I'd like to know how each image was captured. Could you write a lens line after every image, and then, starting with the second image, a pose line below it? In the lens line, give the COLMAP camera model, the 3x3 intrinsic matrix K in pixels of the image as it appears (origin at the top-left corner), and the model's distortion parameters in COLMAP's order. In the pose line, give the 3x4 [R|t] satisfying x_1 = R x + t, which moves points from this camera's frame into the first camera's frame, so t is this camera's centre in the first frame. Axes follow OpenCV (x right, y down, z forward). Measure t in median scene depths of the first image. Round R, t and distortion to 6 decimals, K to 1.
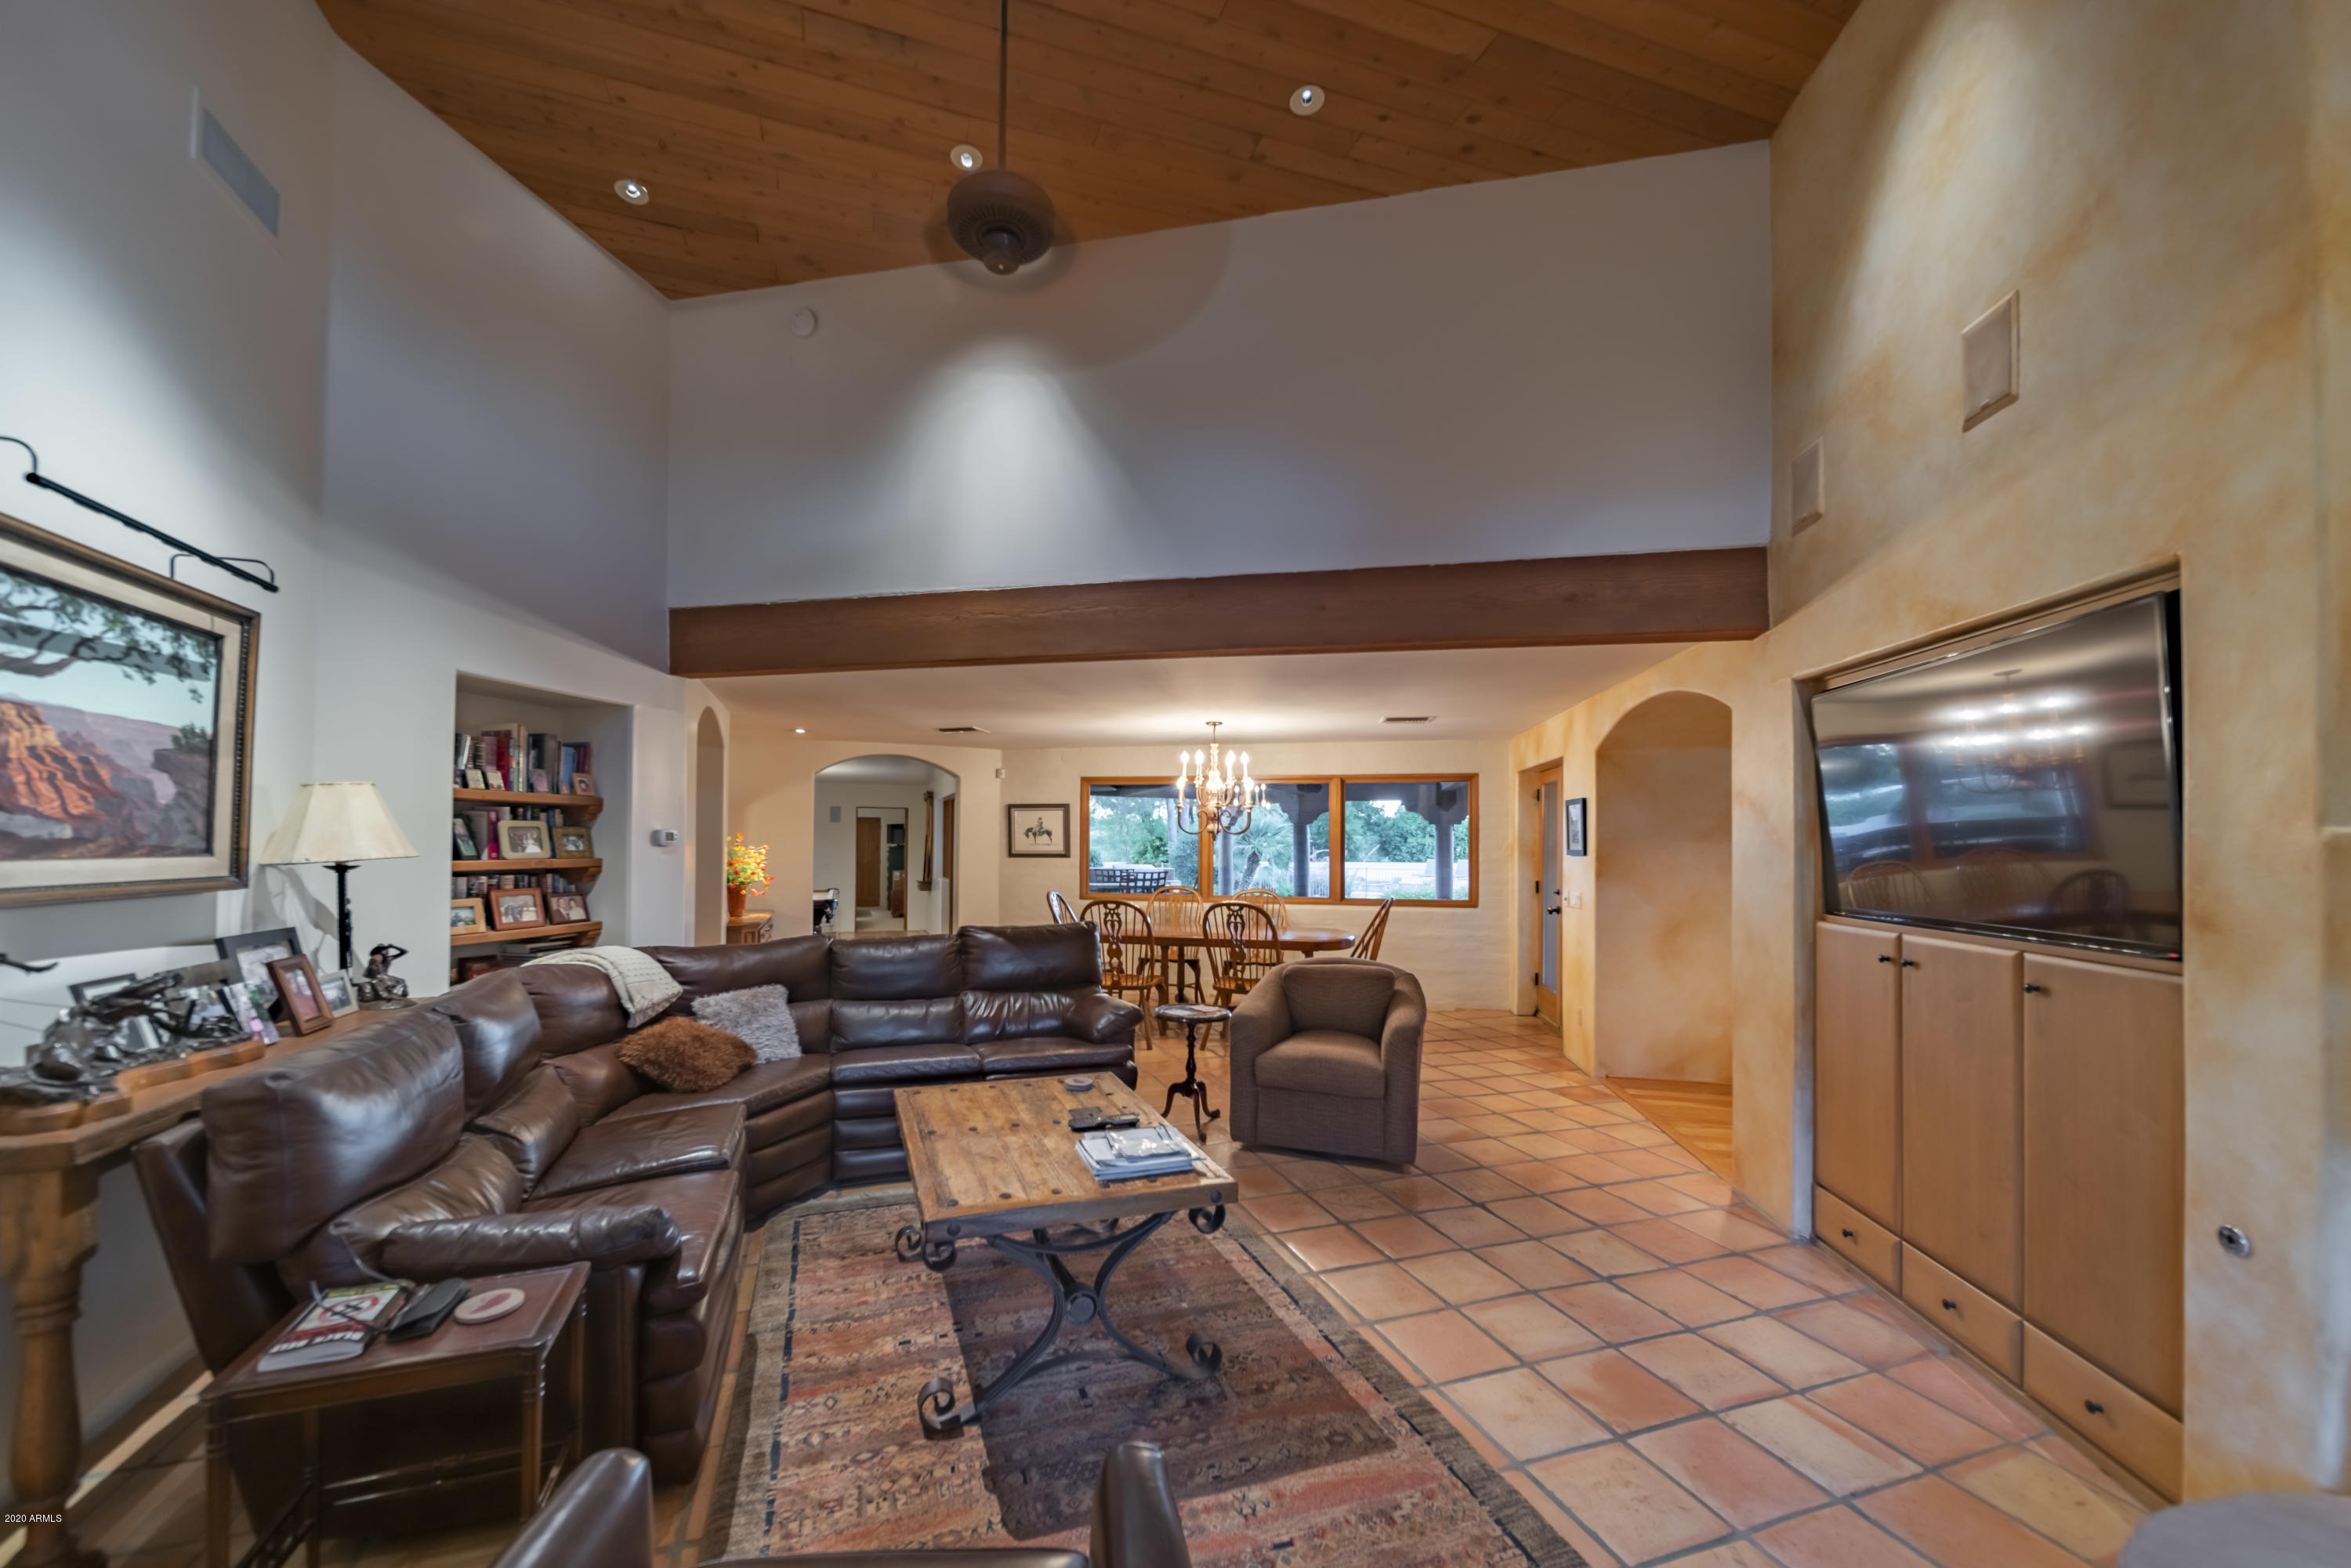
lens RADIAL K [[898.9, 0, 1170.9], [0, 898.9, 835.2], [0, 0, 1]] dist [0.000069, -0.000049]
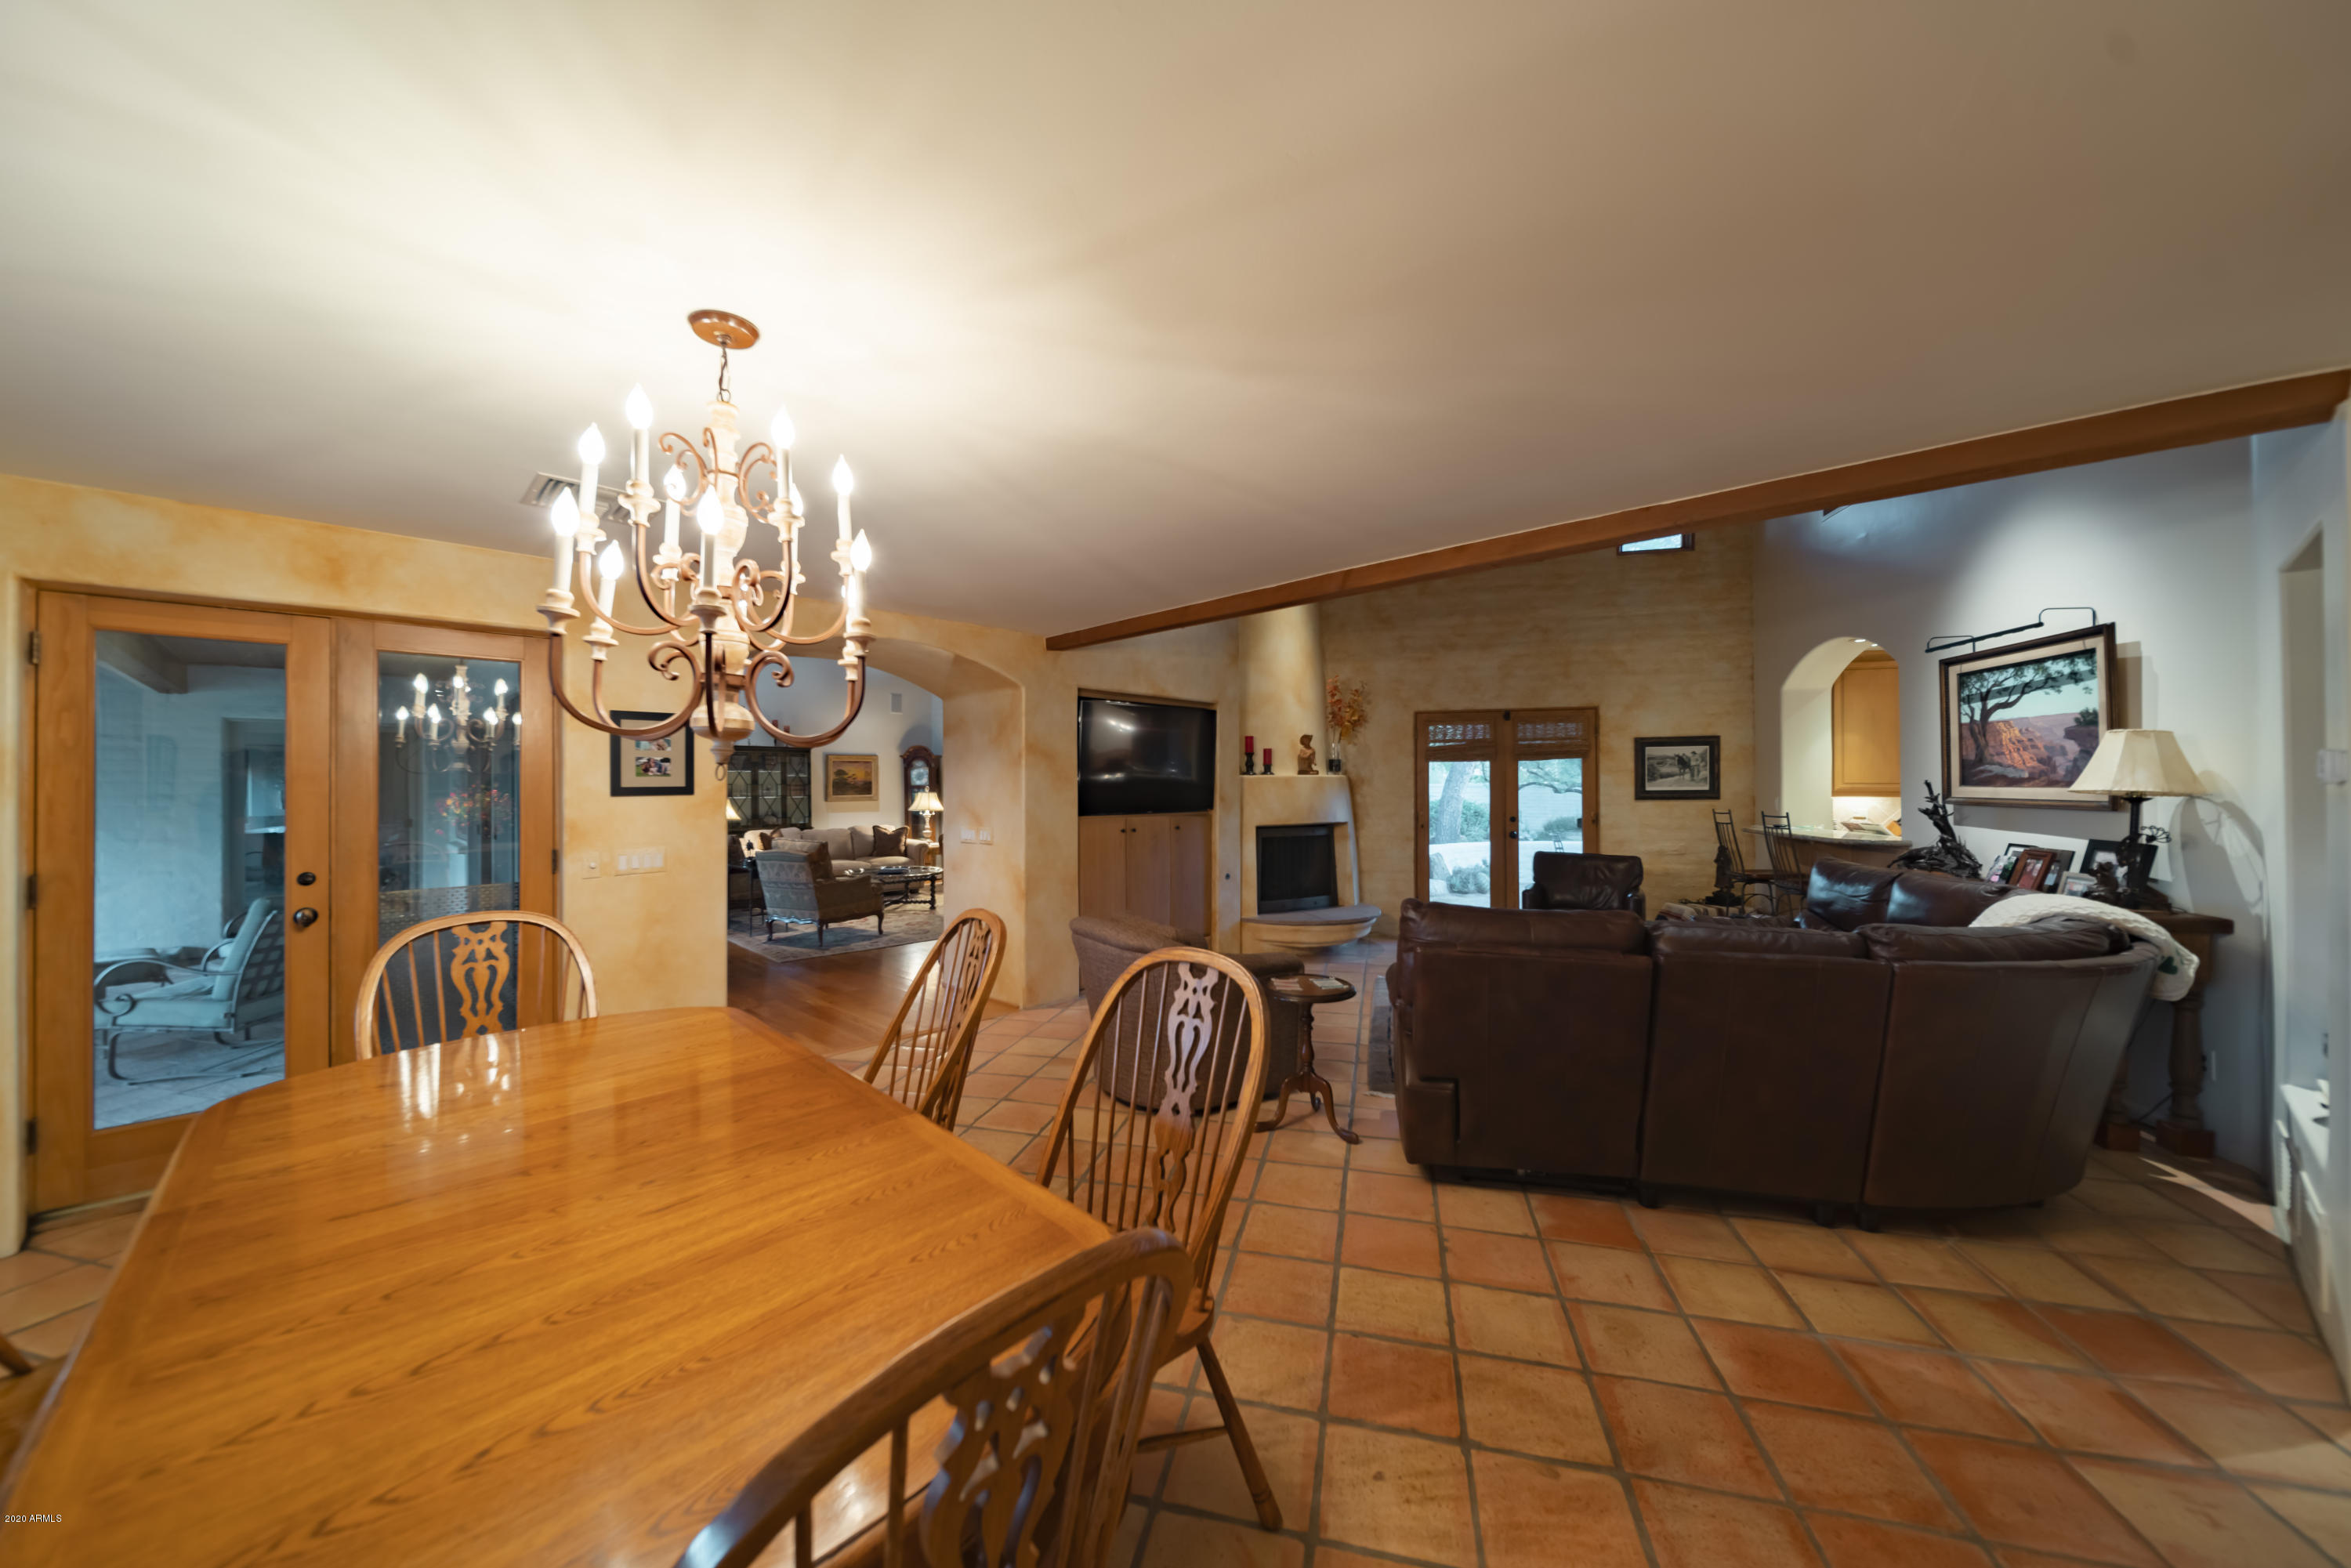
lens RADIAL K [[830.9, 0, 1175.5], [0, 830.9, 784.0], [0, 0, 1]] dist [0.000533, 0.000010]
pose [[-0.822191, -0.005358, 0.569186, -0.593392], [-0.006781, 0.999977, -0.000382, 0.029500], [-0.569171, -0.004174, -0.822209, 3.303137]]
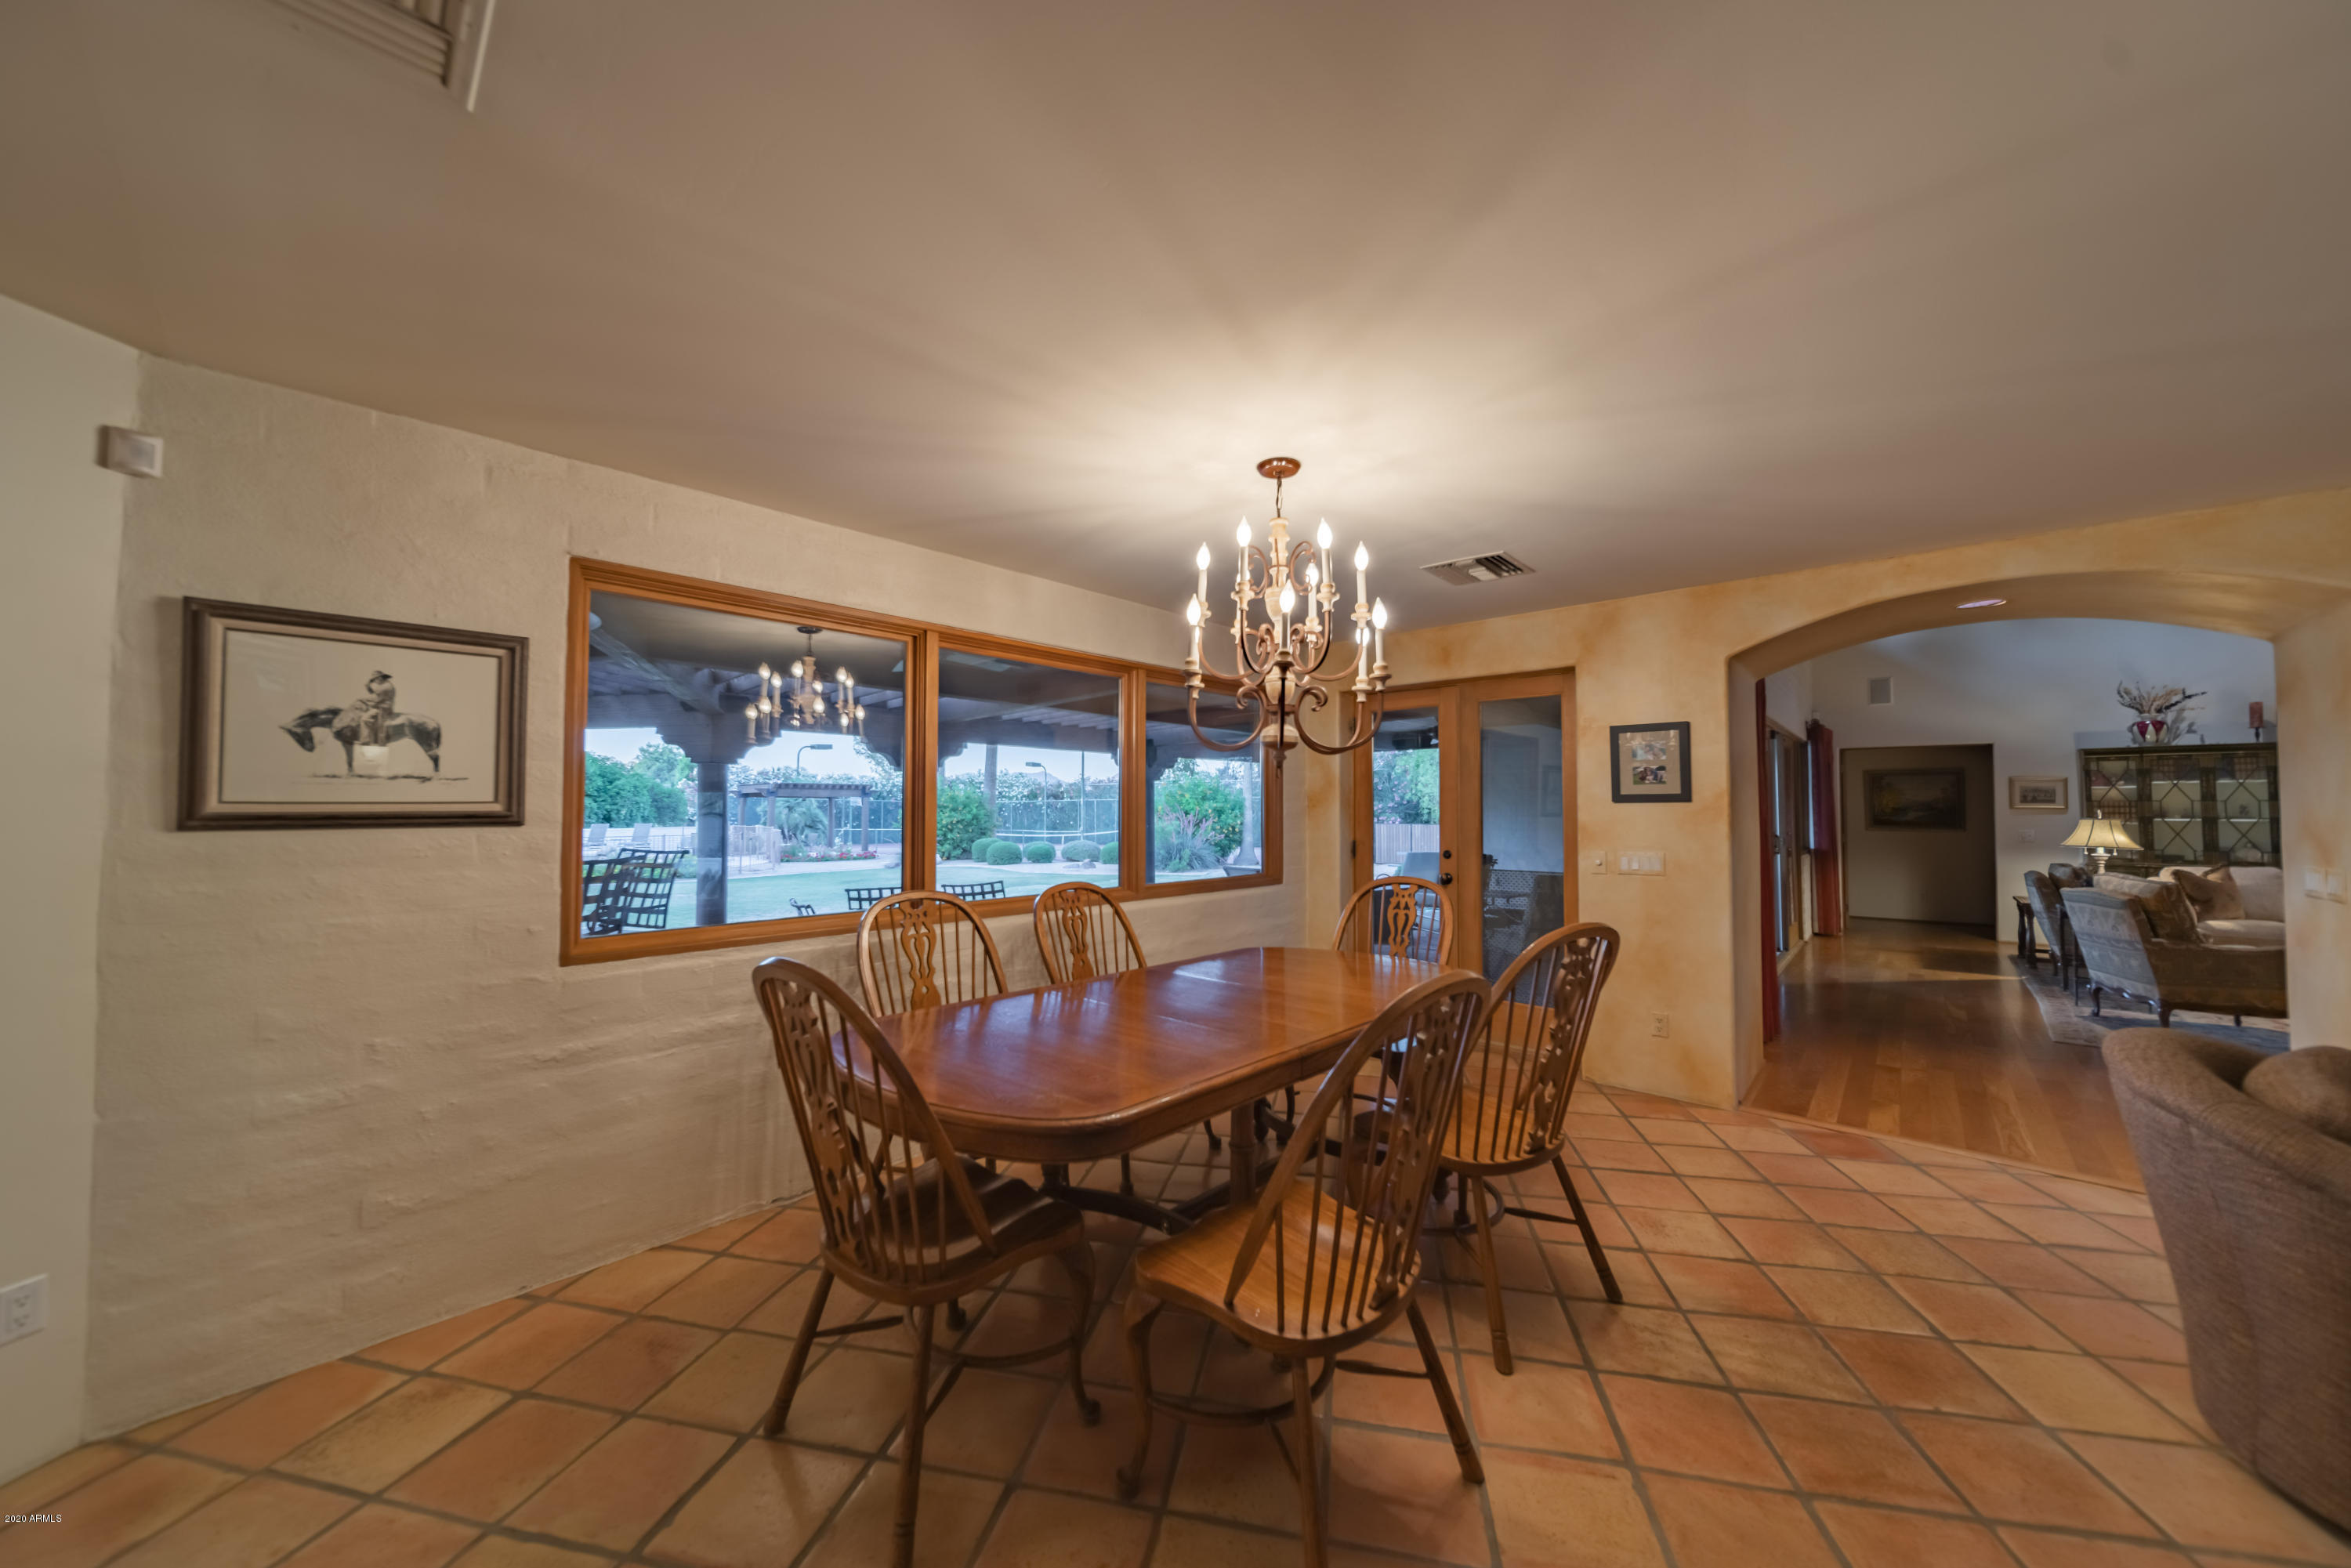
lens RADIAL K [[830.9, 0, 1175.5], [0, 830.9, 784.0], [0, 0, 1]] dist [0.000533, 0.000010]
pose [[0.546352, 0.019891, 0.837319, -0.798166], [-0.003368, 0.999762, -0.021552, 0.060133], [-0.837549, 0.008955, 0.546289, 2.449690]]
